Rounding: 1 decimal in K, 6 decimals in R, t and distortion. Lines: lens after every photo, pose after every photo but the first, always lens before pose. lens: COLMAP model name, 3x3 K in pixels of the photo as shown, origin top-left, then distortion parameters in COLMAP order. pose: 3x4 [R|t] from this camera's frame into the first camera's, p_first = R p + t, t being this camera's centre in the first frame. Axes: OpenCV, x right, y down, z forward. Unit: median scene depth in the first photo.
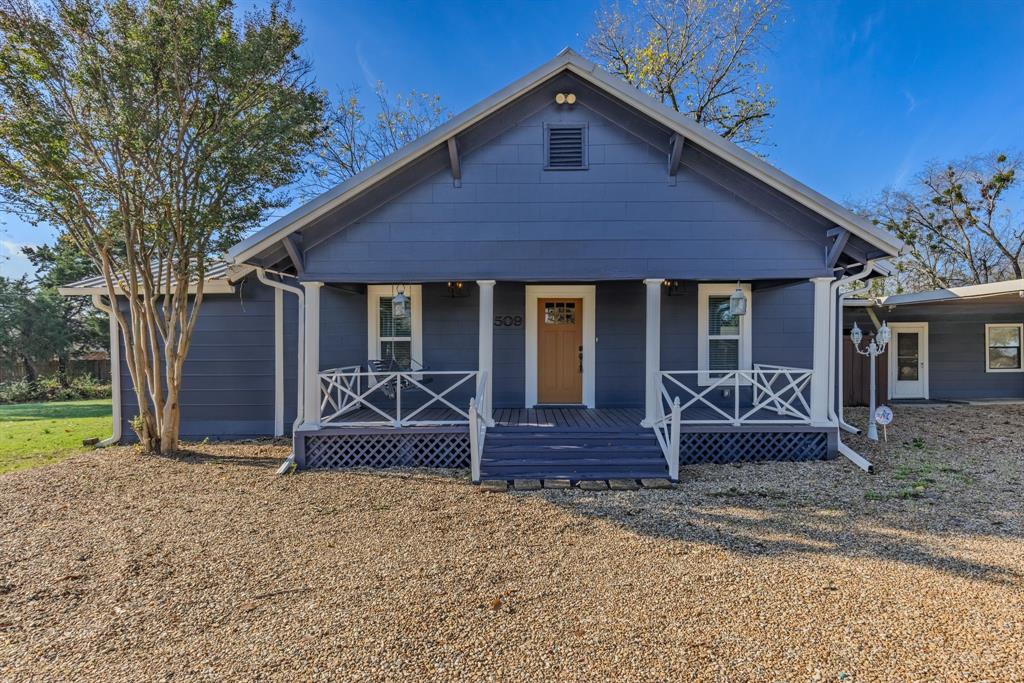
lens RADIAL K [[458.9, 0, 512.0], [0, 458.9, 341.5], [0, 0, 1]] dist [0.004819, -0.000410]
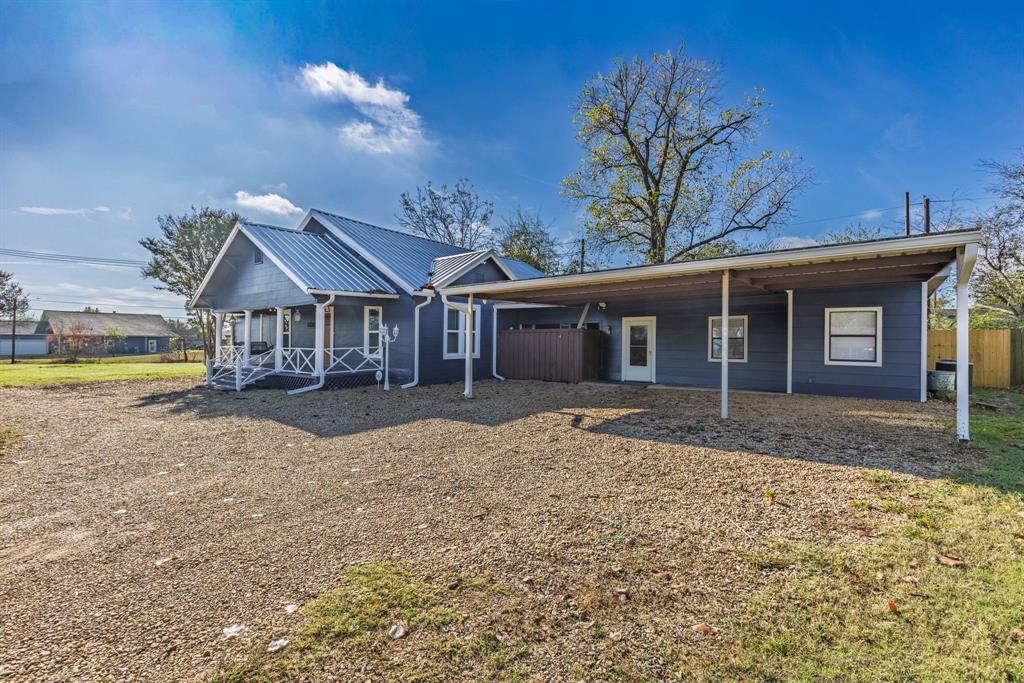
lens RADIAL K [[458.9, 0, 512.0], [0, 458.9, 341.5], [0, 0, 1]] dist [0.004819, -0.000410]
pose [[0.788458, 0.010672, -0.614995, 1.330890], [0.003634, 0.999751, 0.022009, -0.005541], [0.615077, -0.019588, 0.788223, -0.131418]]
